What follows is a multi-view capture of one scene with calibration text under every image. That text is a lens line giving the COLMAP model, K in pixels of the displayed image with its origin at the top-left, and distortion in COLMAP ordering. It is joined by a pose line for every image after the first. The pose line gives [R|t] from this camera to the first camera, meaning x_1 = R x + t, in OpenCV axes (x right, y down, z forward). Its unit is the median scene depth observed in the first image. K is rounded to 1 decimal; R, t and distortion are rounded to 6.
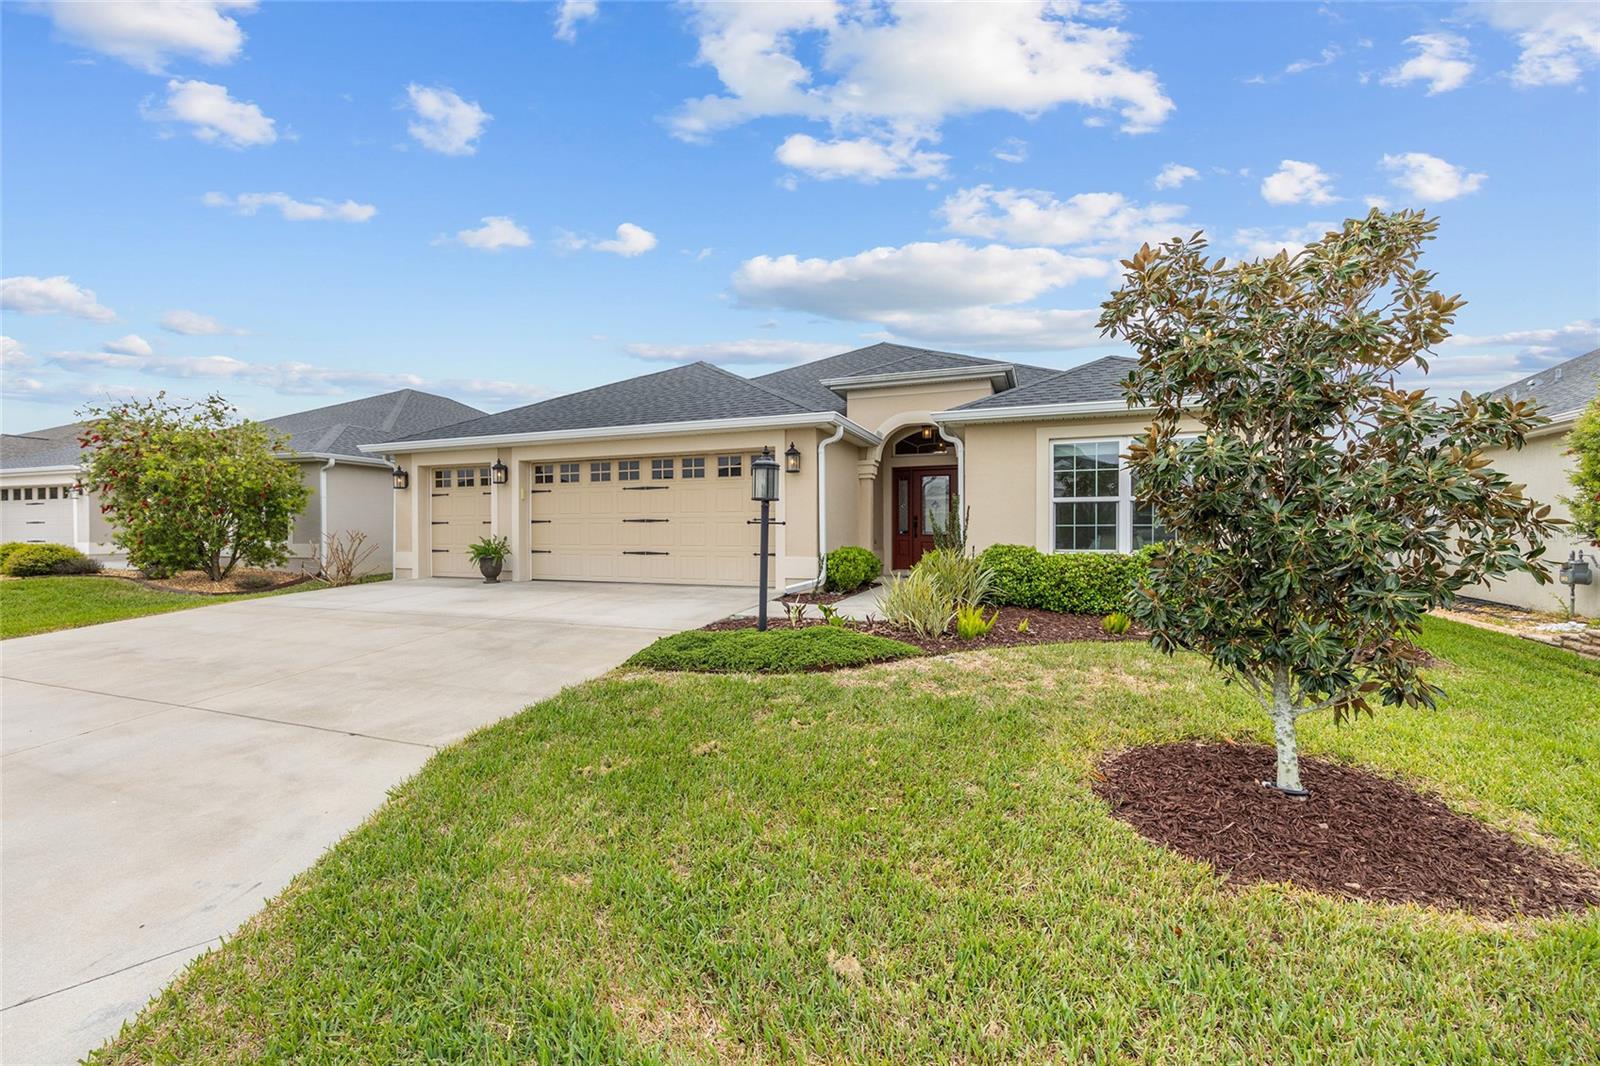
lens RADIAL K [[645.0, 0, 800.0], [0, 645.0, 533.0], [0, 0, 1]] dist [0.000129, 0.000081]
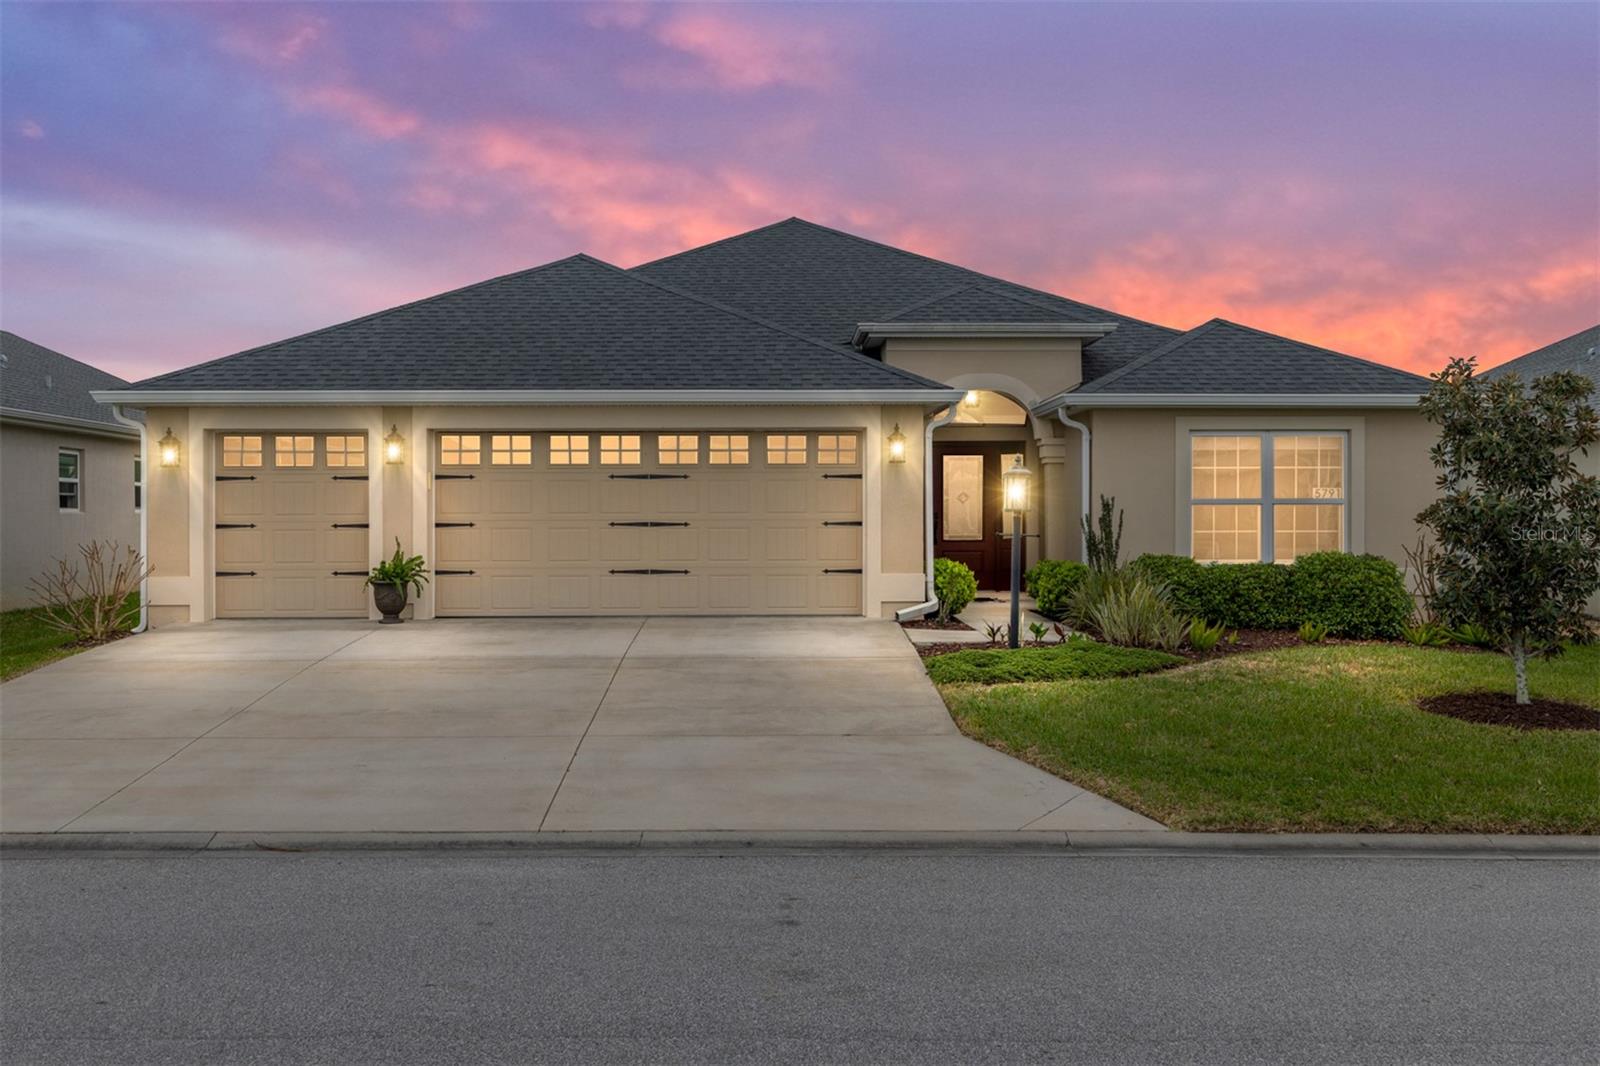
lens RADIAL K [[1487.5, 0, 800.0], [0, 1487.5, 533.0], [0, 0, 1]] dist [0.006024, -0.001326]
pose [[0.932321, -0.004109, 0.361607, -0.932788], [0.001940, 0.999978, 0.006361, -0.027223], [-0.361625, -0.005230, 0.932309, -0.749269]]
